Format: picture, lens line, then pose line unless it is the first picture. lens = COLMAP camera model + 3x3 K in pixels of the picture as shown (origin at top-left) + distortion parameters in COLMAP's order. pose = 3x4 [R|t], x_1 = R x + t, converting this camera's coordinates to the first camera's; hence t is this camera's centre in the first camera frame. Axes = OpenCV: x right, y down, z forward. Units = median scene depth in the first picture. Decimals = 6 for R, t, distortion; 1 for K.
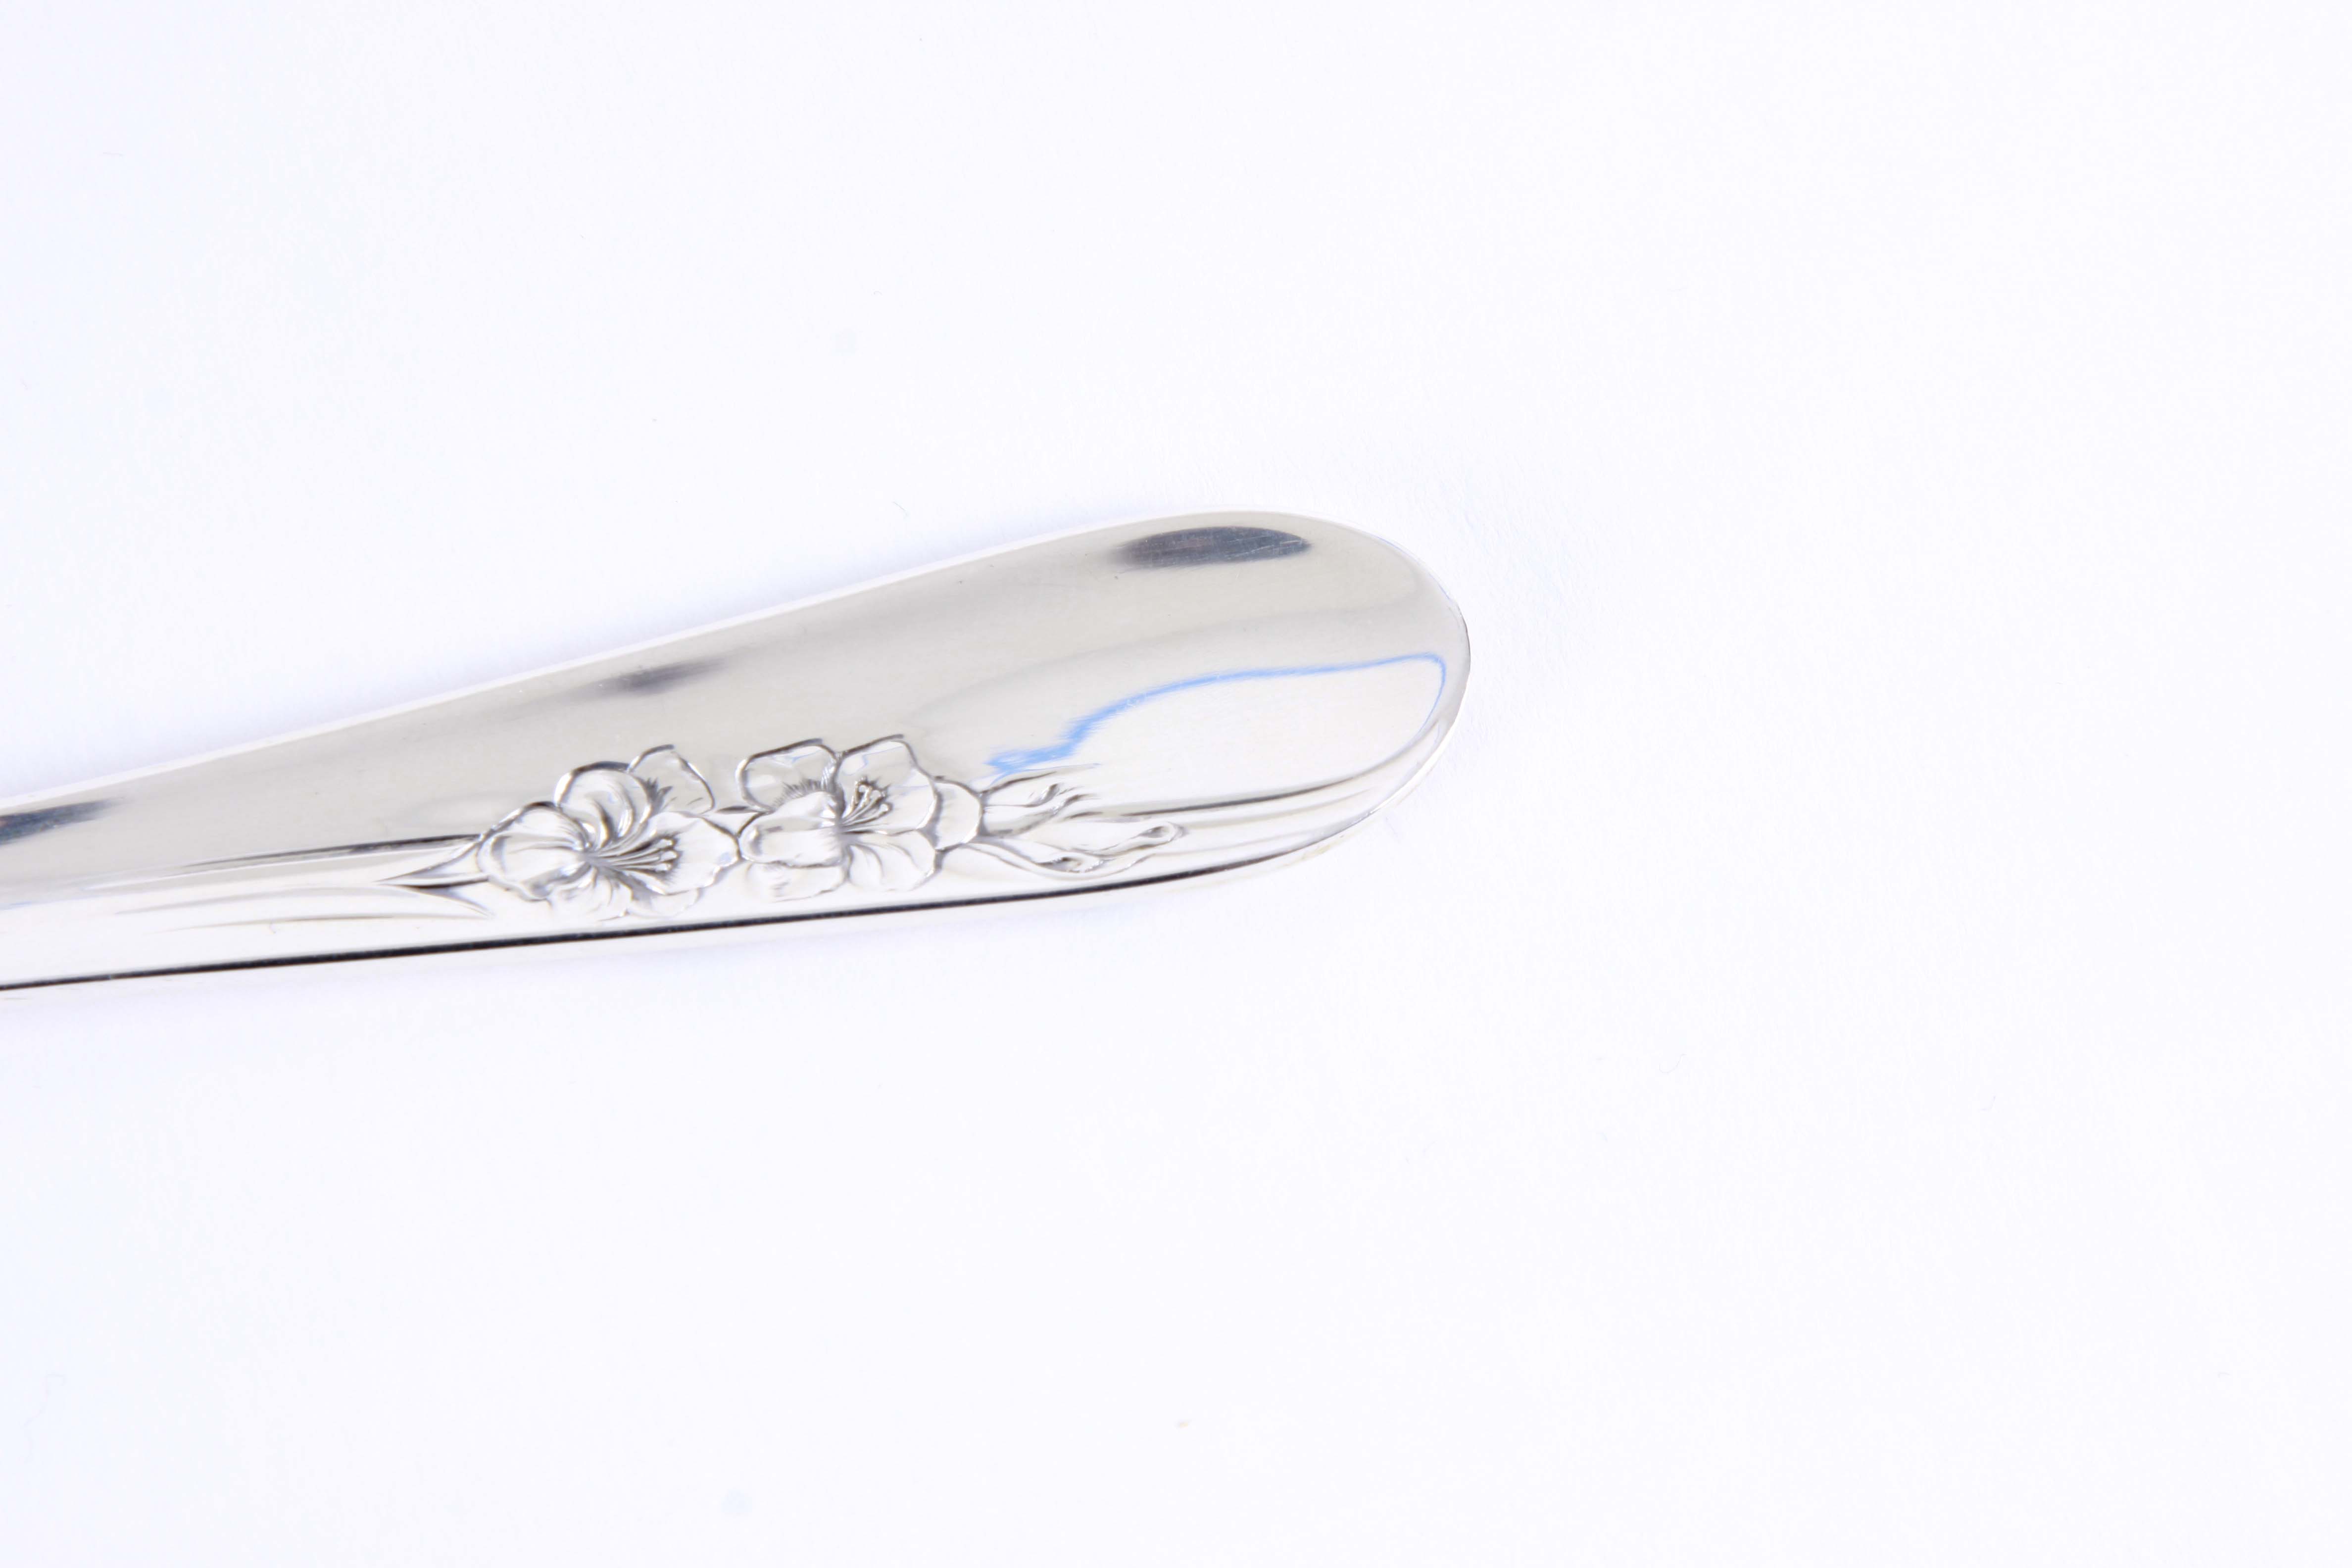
lens RADIAL K [[11375.0, 0, 1180.0], [0, 11375.0, 781.8], [0, 0, 1]] dist [0.387908, 0.000000]
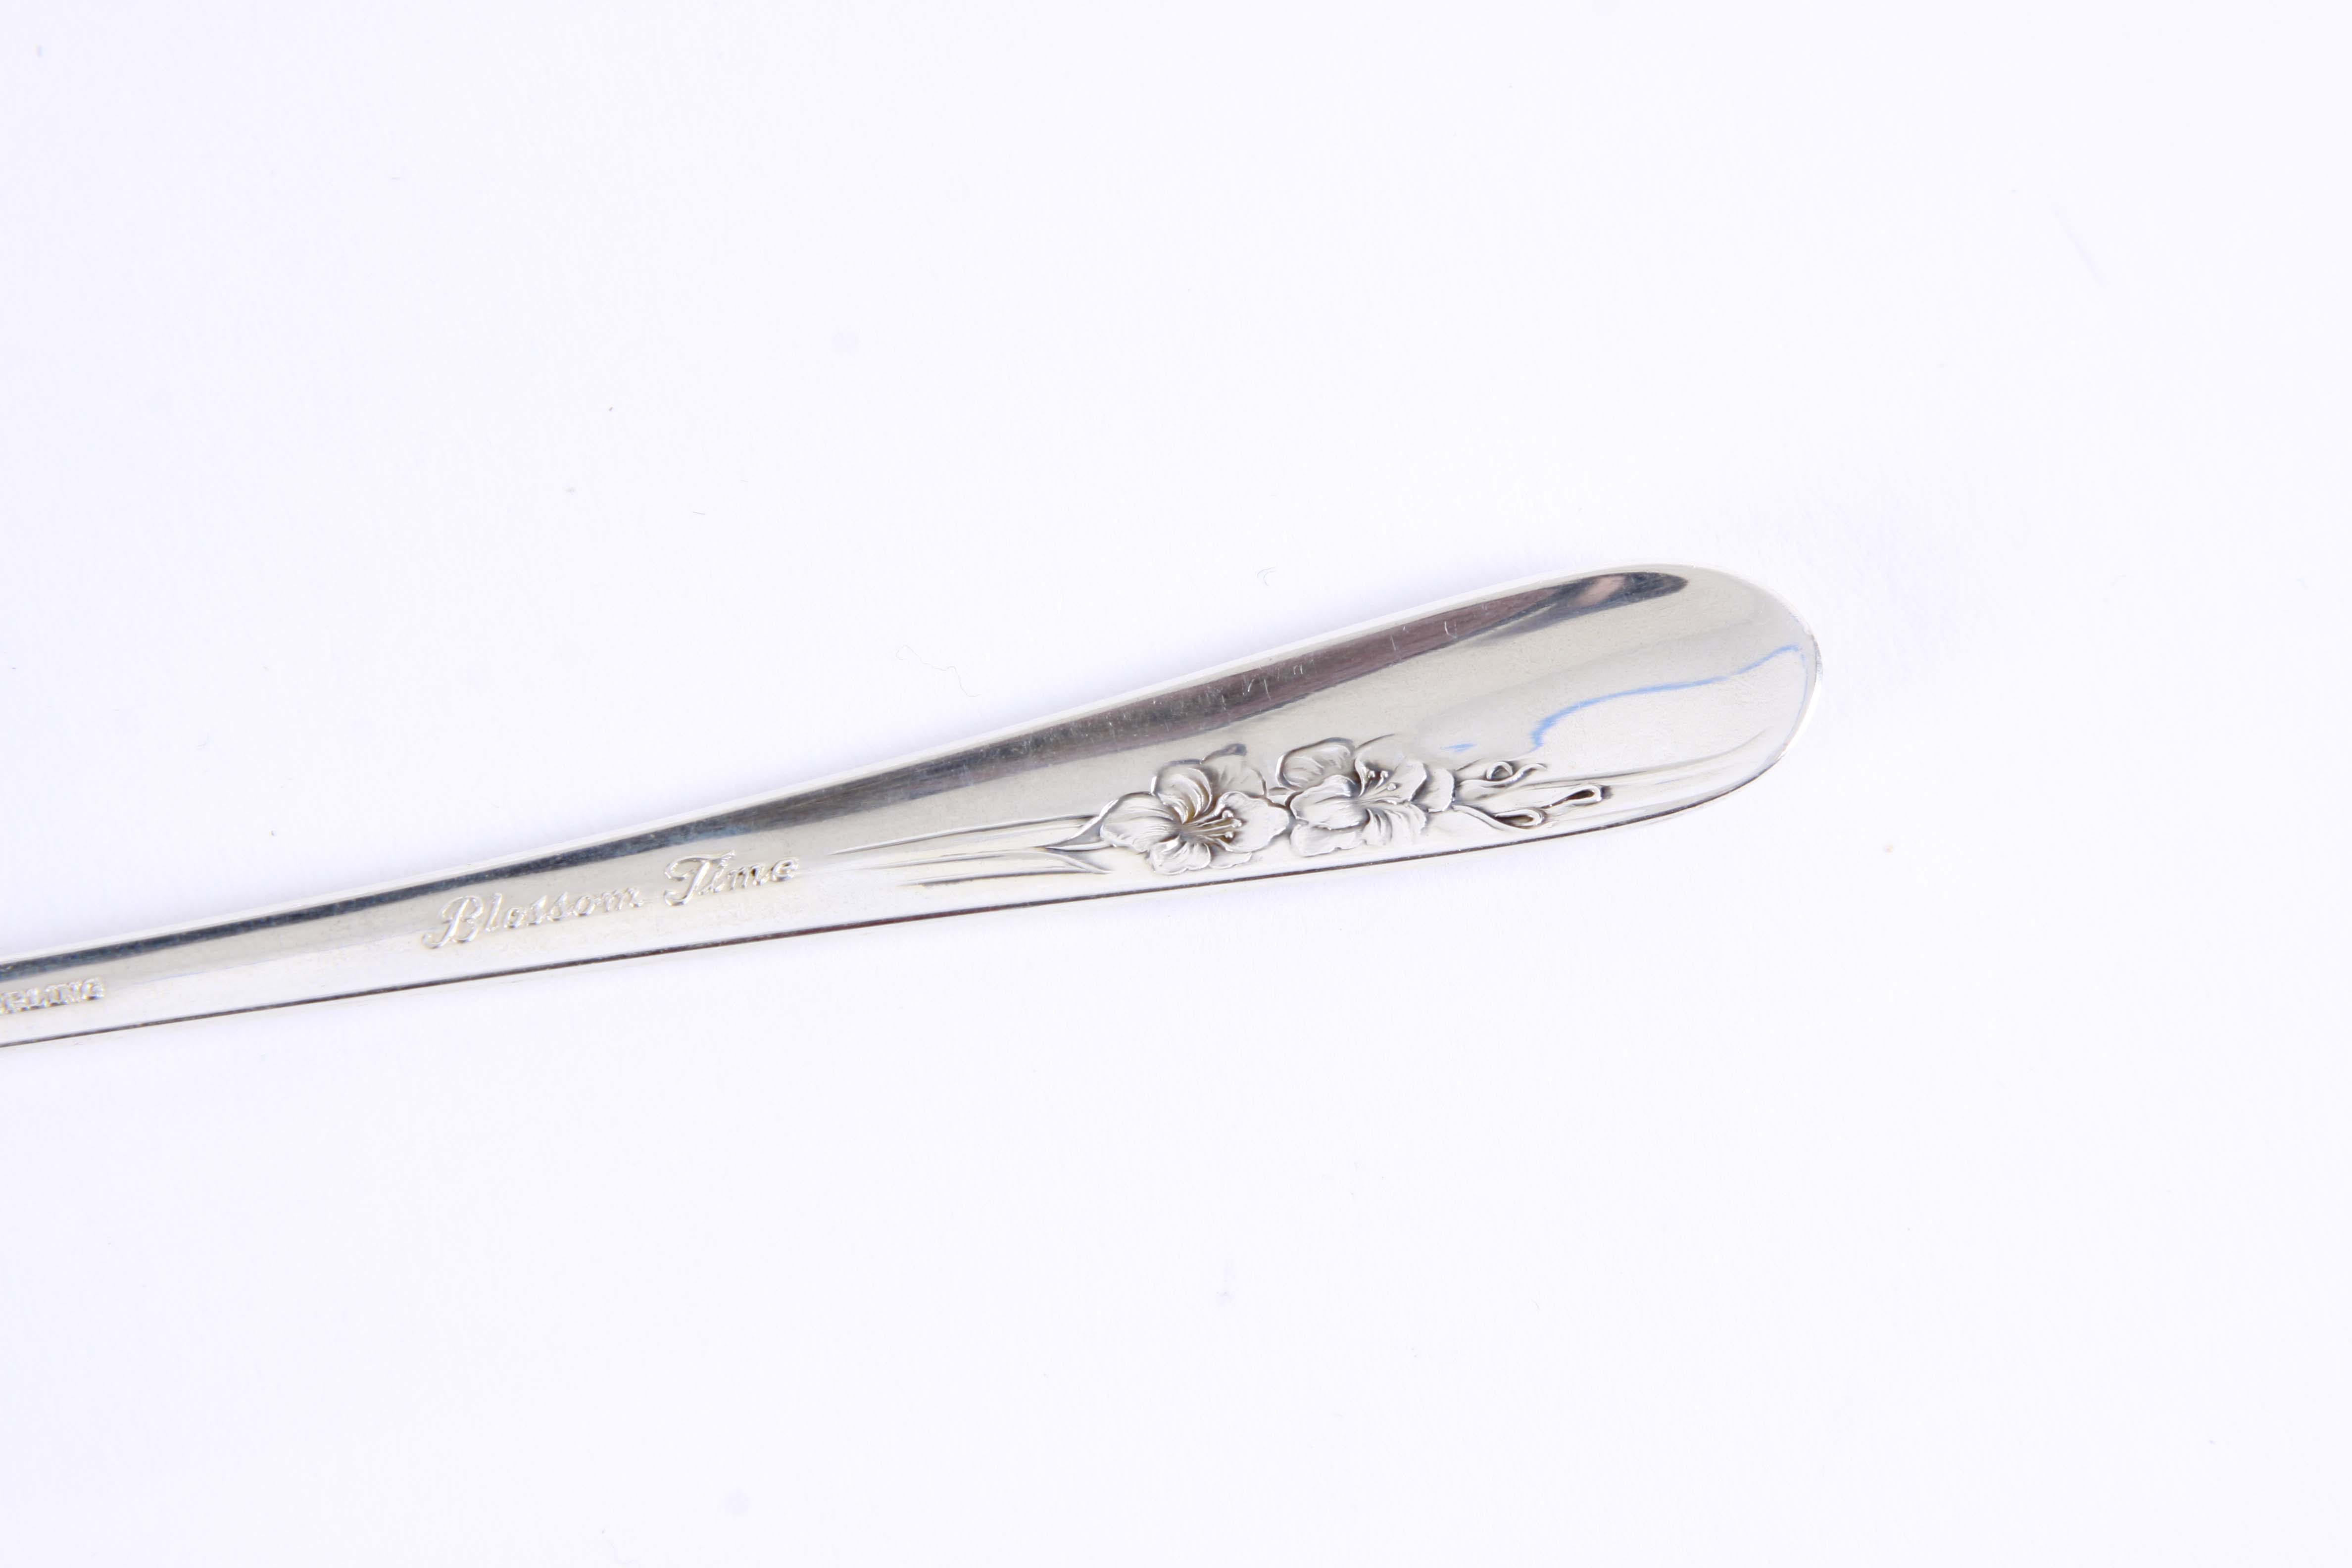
lens RADIAL K [[11375.0, 0, 1173.9], [0, 11375.0, 784.2], [0, 0, 1]] dist [0.387908, 0.000000]
pose [[0.999073, -0.034989, -0.025083, -0.017820], [0.035051, 0.999383, 0.002050, -0.001737], [0.024996, -0.002927, 0.999683, -0.390865]]
